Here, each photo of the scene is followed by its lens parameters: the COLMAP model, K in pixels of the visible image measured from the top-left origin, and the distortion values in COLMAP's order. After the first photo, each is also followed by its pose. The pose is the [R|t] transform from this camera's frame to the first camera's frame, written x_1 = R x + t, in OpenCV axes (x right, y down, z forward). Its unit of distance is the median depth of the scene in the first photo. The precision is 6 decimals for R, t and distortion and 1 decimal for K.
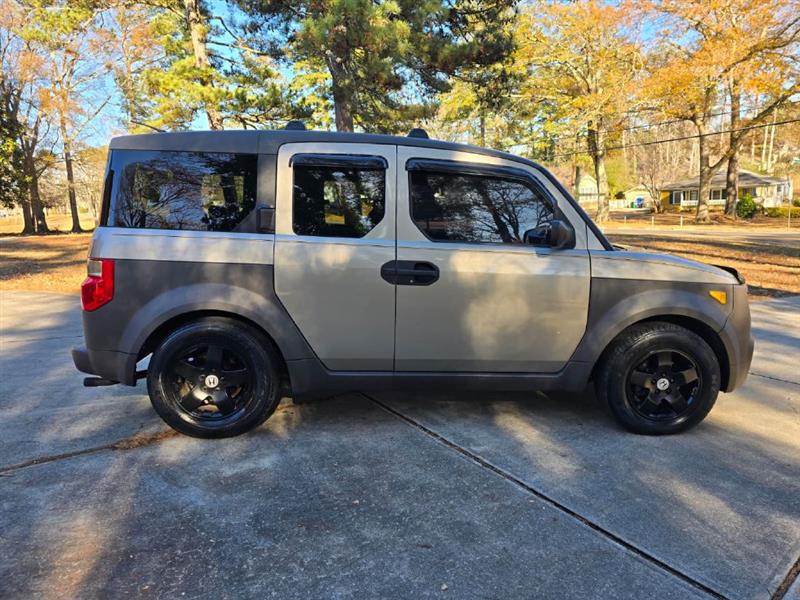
lens RADIAL K [[538.7, 0, 405.3], [0, 538.7, 304.3], [0, 0, 1]] dist [0.048310, -0.042529]
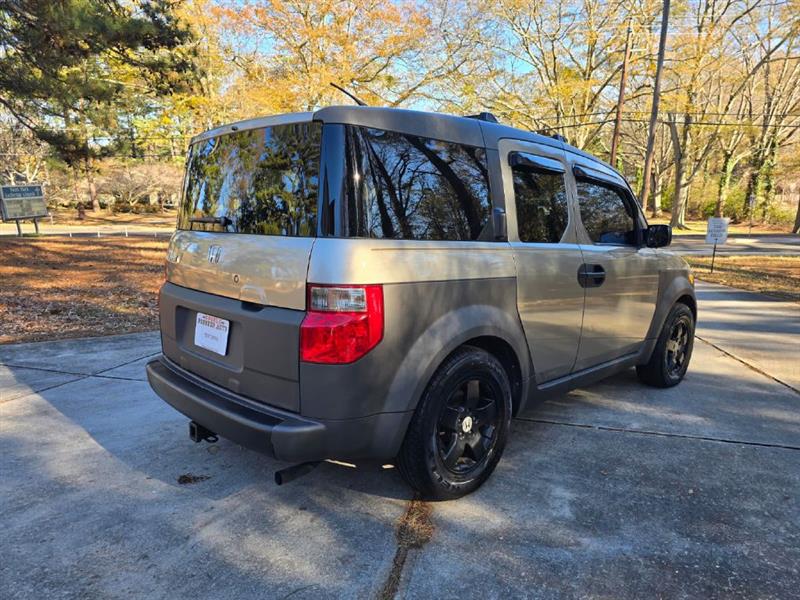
lens RADIAL K [[538.7, 0, 401.8], [0, 538.7, 303.9], [0, 0, 1]] dist [0.048310, -0.042529]
pose [[0.755446, -0.103785, 0.646939, -0.375887], [0.106134, 0.993719, 0.035481, -0.031295], [-0.646558, 0.041859, 0.761716, 0.172667]]
